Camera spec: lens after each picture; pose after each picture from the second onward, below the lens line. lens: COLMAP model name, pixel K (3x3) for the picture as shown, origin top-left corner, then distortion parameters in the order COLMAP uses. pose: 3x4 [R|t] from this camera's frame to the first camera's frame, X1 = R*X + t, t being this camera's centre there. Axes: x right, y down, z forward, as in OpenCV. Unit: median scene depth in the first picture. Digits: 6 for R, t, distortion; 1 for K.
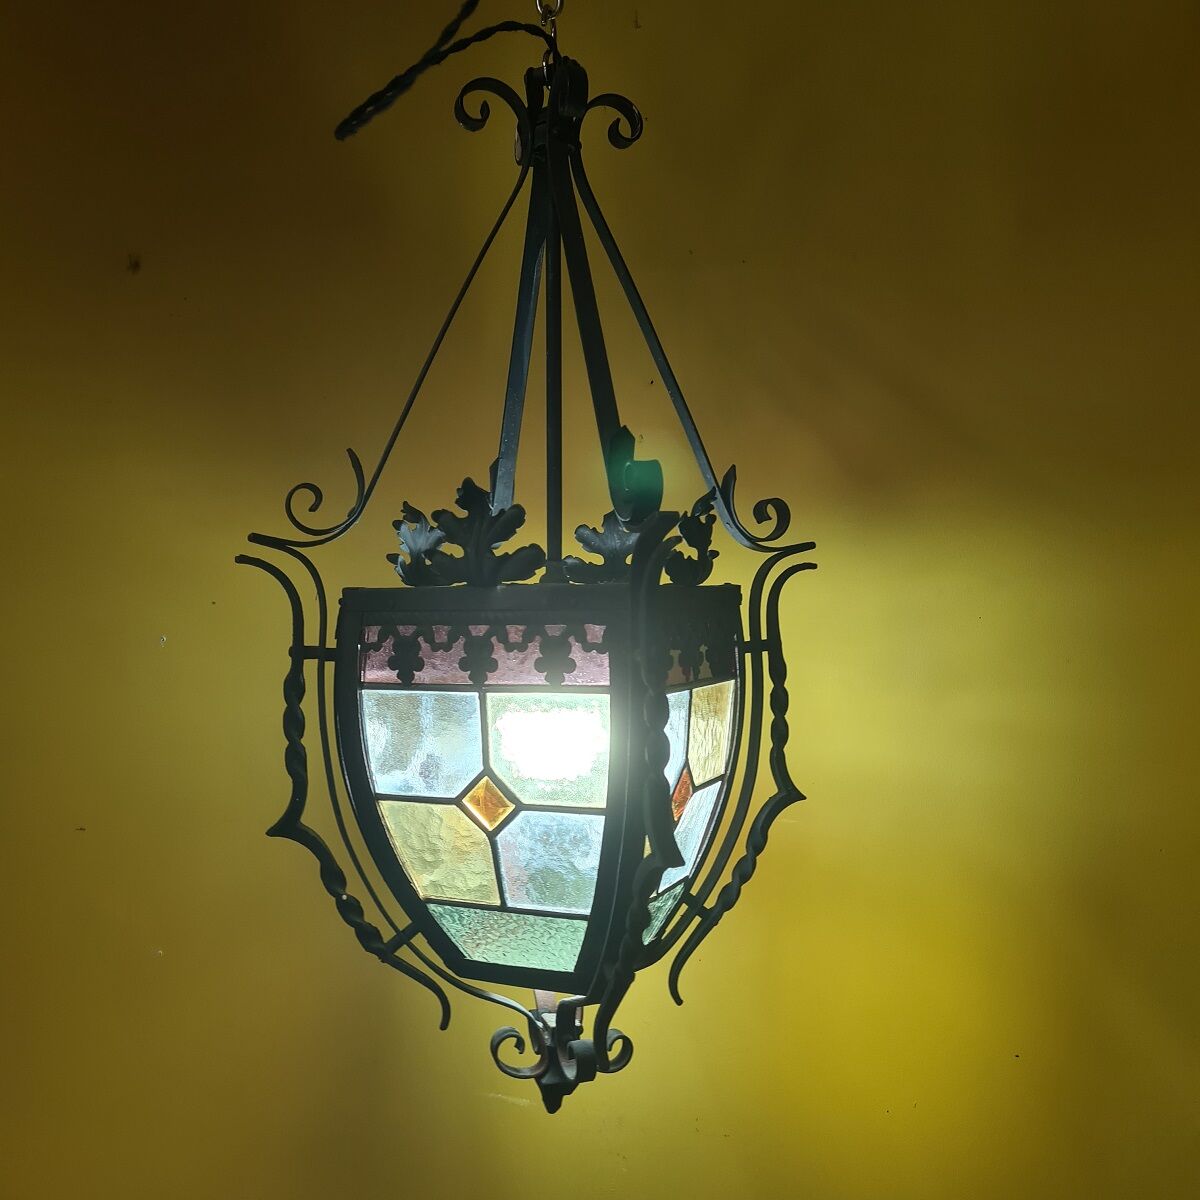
lens RADIAL K [[1210.4, 0, 592.5], [0, 1210.4, 630.3], [0, 0, 1]] dist [0.022582, 0.000000]
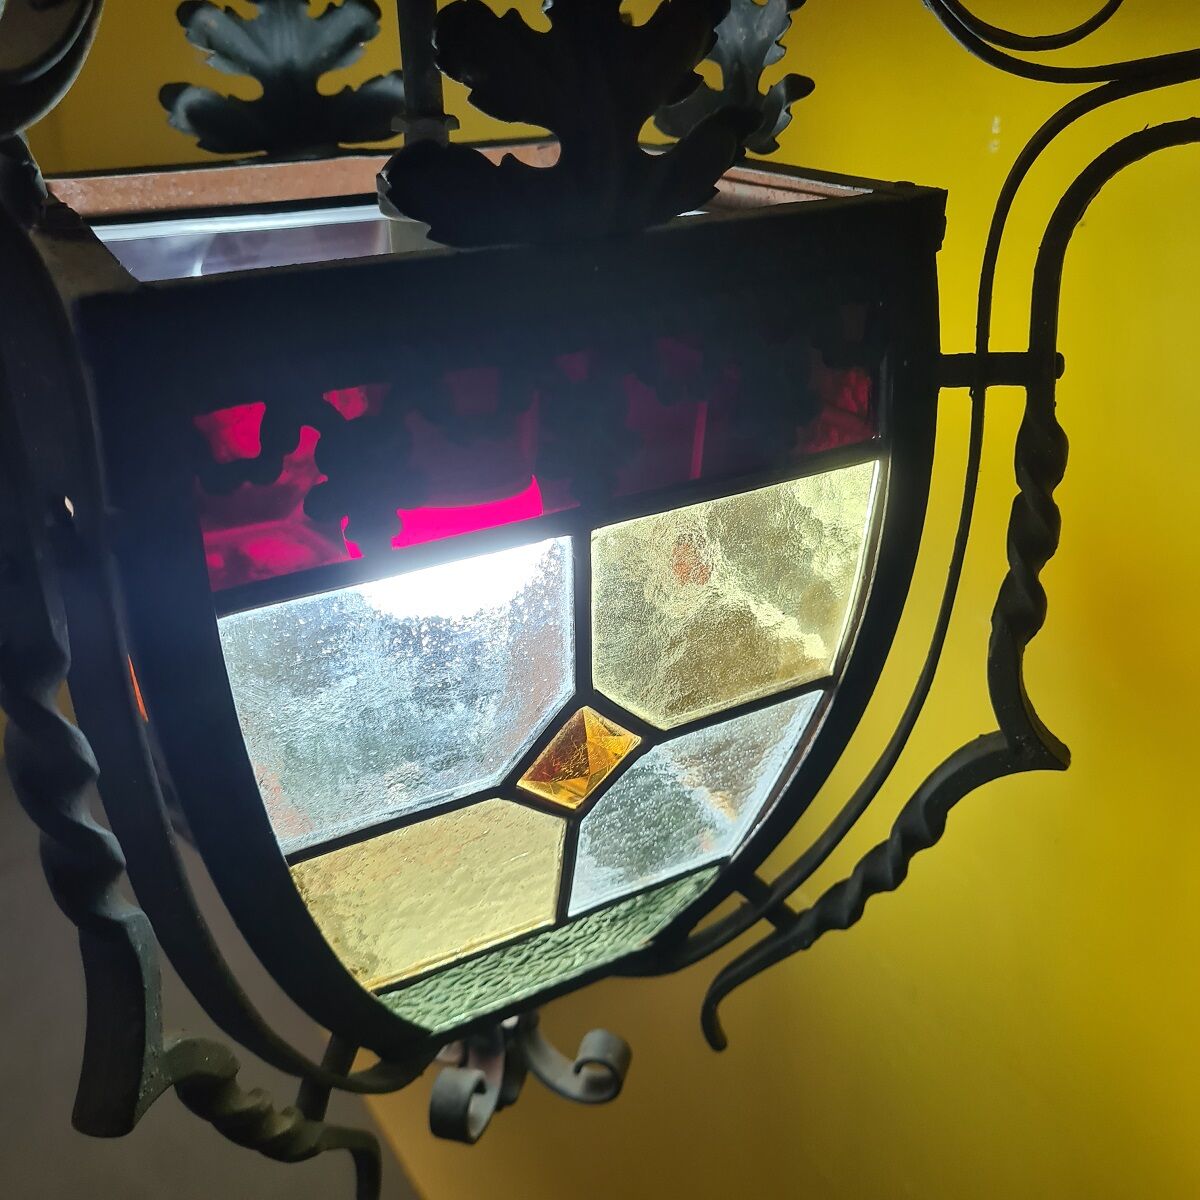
lens RADIAL K [[1210.4, 0, 603.7], [0, 1210.4, 589.6], [0, 0, 1]] dist [0.022582, 0.000000]
pose [[0.813524, 0.241529, -0.529002, 0.277662], [0.005337, 0.906530, 0.422107, -0.088650], [0.581507, -0.346217, 0.736195, 0.720870]]
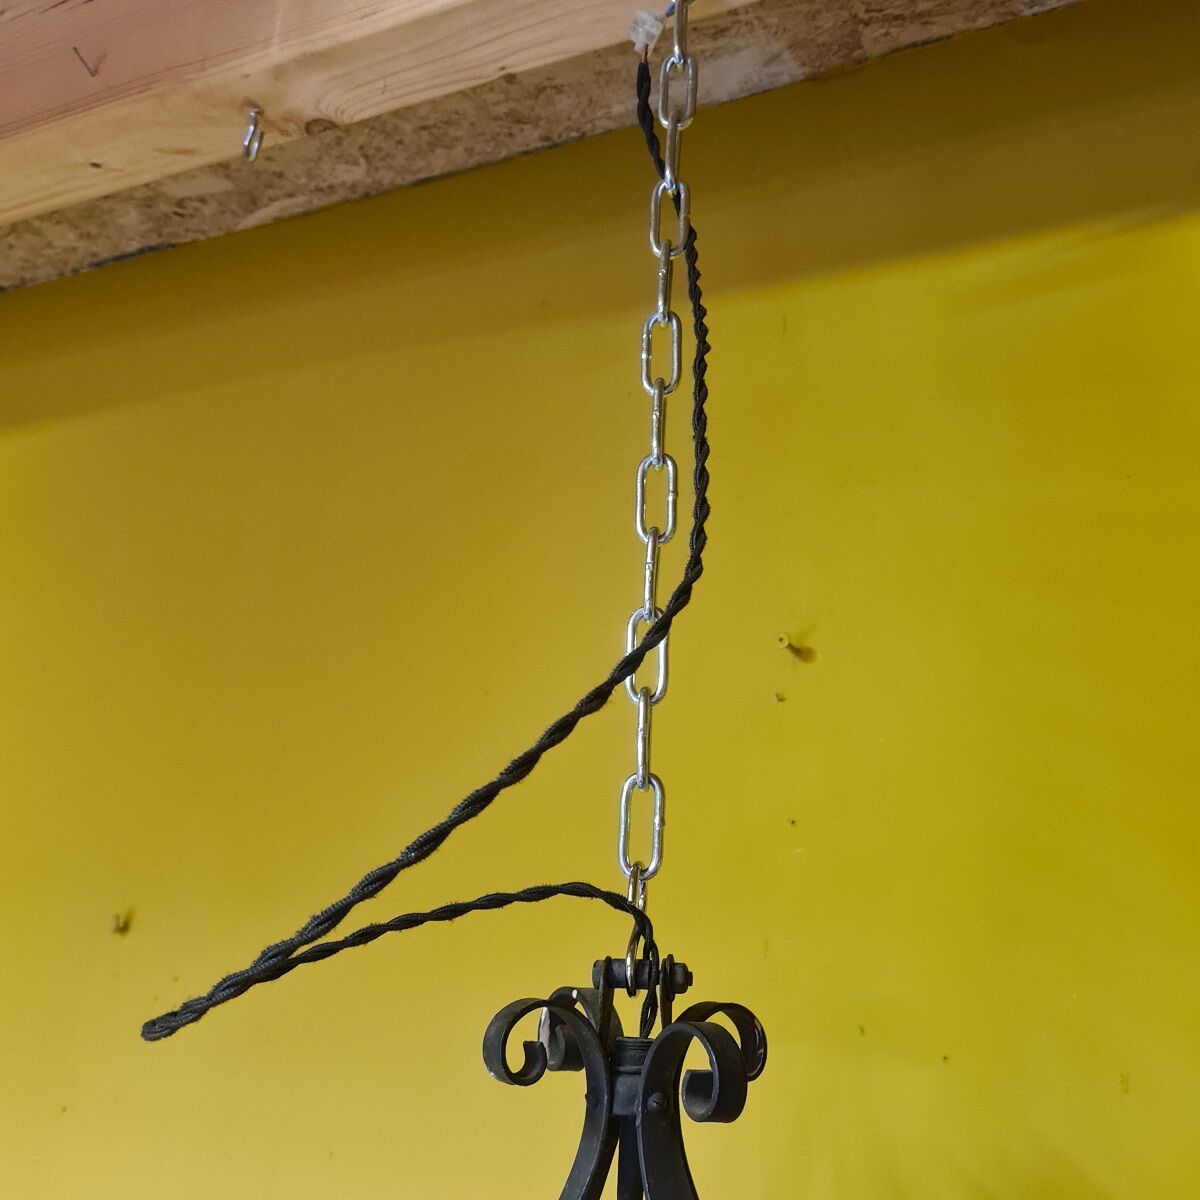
lens RADIAL K [[1210.4, 0, 578.0], [0, 1210.4, 620.6], [0, 0, 1]] dist [0.022582, 0.000000]
pose [[0.974250, 0.118544, 0.191790, -0.208626], [-0.061085, 0.957590, -0.281585, -0.475257], [-0.217037, 0.262618, 0.940174, 0.413219]]
